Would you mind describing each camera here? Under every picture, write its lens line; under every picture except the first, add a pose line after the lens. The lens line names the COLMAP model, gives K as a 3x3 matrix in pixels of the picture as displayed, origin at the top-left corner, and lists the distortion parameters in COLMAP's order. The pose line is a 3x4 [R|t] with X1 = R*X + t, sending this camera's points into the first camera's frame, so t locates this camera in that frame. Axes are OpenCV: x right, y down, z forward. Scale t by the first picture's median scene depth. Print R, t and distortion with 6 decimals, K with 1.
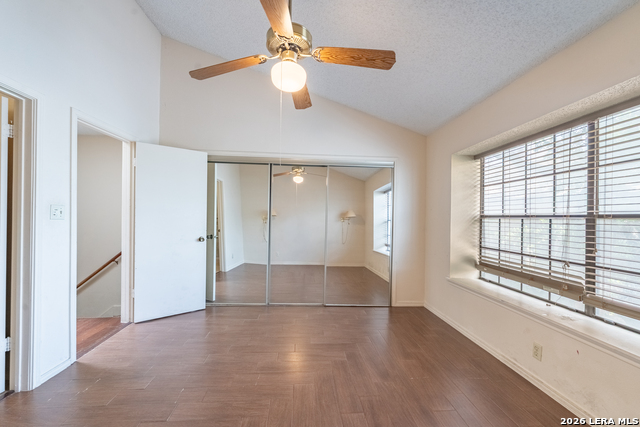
lens RADIAL K [[269.5, 0, 318.2], [0, 269.5, 216.6], [0, 0, 1]] dist [0.009115, -0.000349]
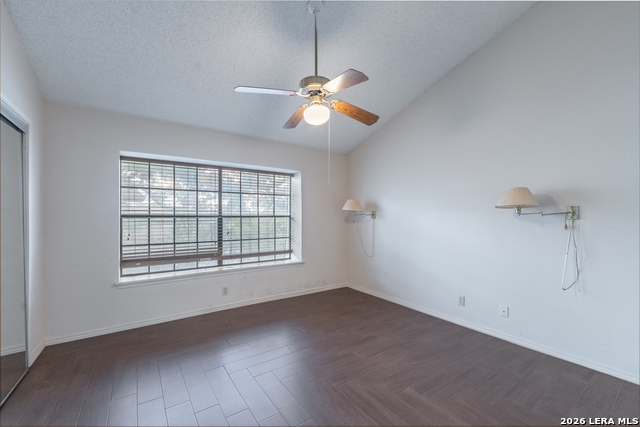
lens RADIAL K [[269.5, 0, 318.5], [0, 269.5, 214.3], [0, 0, 1]] dist [0.009115, -0.000349]
pose [[-0.543394, -0.014126, 0.839359, -0.994725], [-0.012932, 0.999881, 0.008456, -0.039206], [-0.839378, -0.006260, -0.543512, 1.377213]]
